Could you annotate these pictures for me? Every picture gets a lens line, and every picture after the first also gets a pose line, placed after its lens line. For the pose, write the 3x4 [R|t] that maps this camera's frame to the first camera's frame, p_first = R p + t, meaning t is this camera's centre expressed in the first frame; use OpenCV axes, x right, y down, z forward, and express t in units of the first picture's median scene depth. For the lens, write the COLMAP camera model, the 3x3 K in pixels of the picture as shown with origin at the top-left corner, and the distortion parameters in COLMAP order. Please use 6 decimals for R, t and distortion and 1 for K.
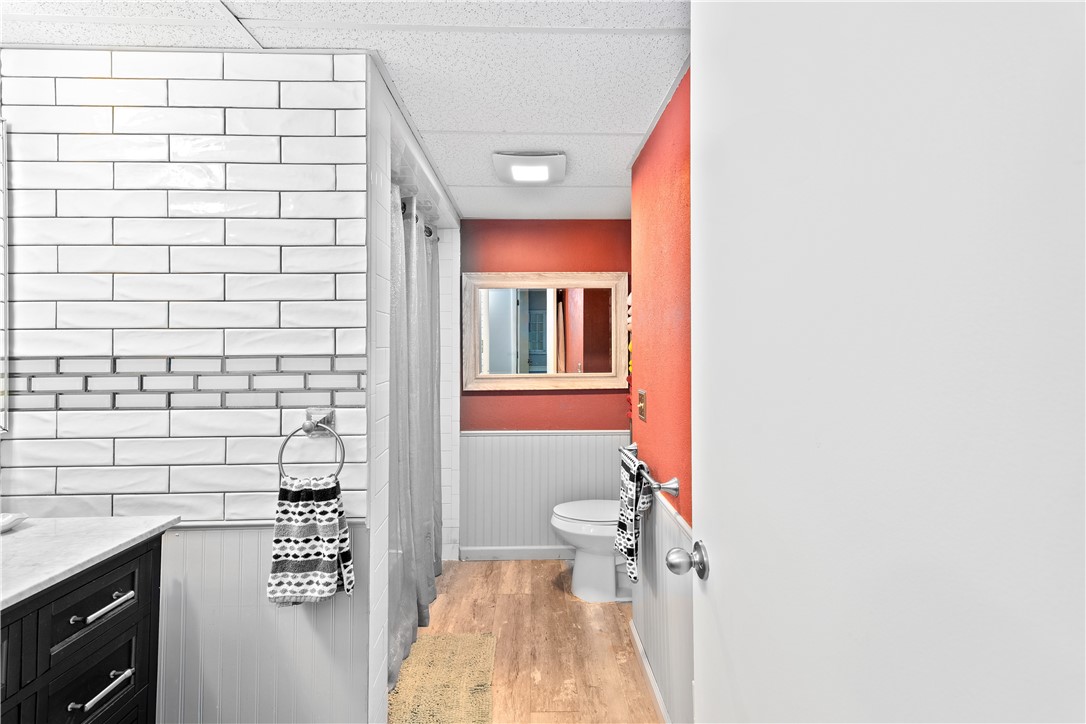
lens RADIAL K [[501.0, 0, 545.0], [0, 501.0, 350.4], [0, 0, 1]] dist [0.026092, 0.000263]
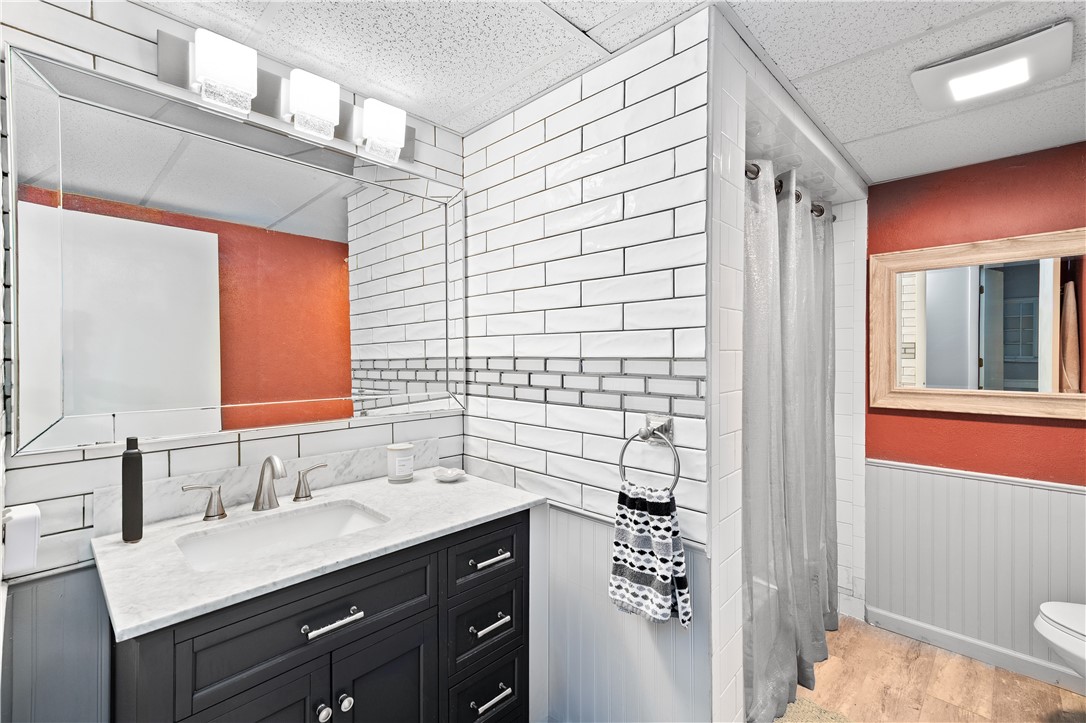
lens RADIAL K [[482.3, 0, 540.4], [0, 482.3, 357.8], [0, 0, 1]] dist [0.022771, 0.000583]
pose [[0.696759, 0.011148, -0.717219, 0.045162], [-0.007577, 0.999938, 0.008182, 0.002964], [0.717265, -0.000267, 0.696800, 0.213439]]
